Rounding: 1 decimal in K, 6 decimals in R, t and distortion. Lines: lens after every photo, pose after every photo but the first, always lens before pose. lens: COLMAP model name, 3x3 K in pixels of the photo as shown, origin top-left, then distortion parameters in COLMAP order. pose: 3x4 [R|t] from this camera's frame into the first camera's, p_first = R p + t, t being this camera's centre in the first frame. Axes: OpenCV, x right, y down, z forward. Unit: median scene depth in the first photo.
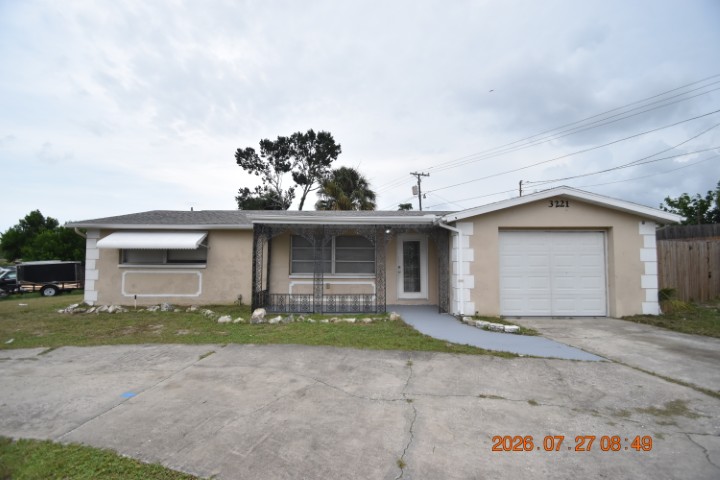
lens RADIAL K [[317.0, 0, 356.1], [0, 317.0, 241.0], [0, 0, 1]] dist [0.011364, -0.018432]
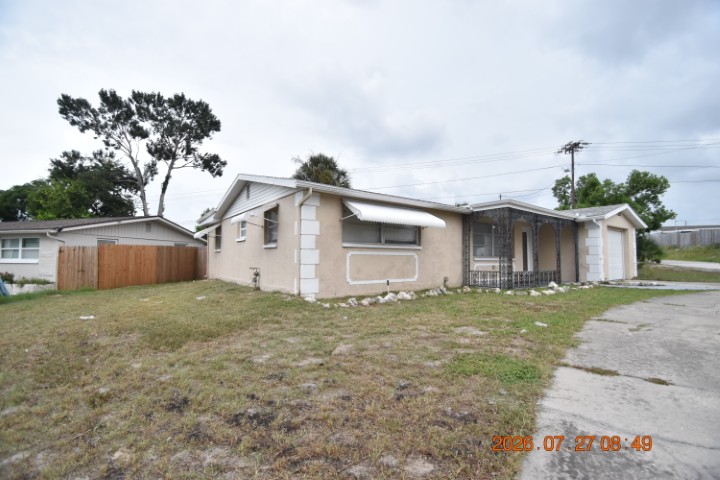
lens RADIAL K [[317.0, 0, 356.1], [0, 317.0, 241.0], [0, 0, 1]] dist [0.011364, -0.018432]
pose [[0.845713, 0.029937, 0.532797, -0.192347], [-0.036669, 0.999325, 0.002054, 0.011192], [-0.532376, -0.021274, 0.846241, 0.056149]]
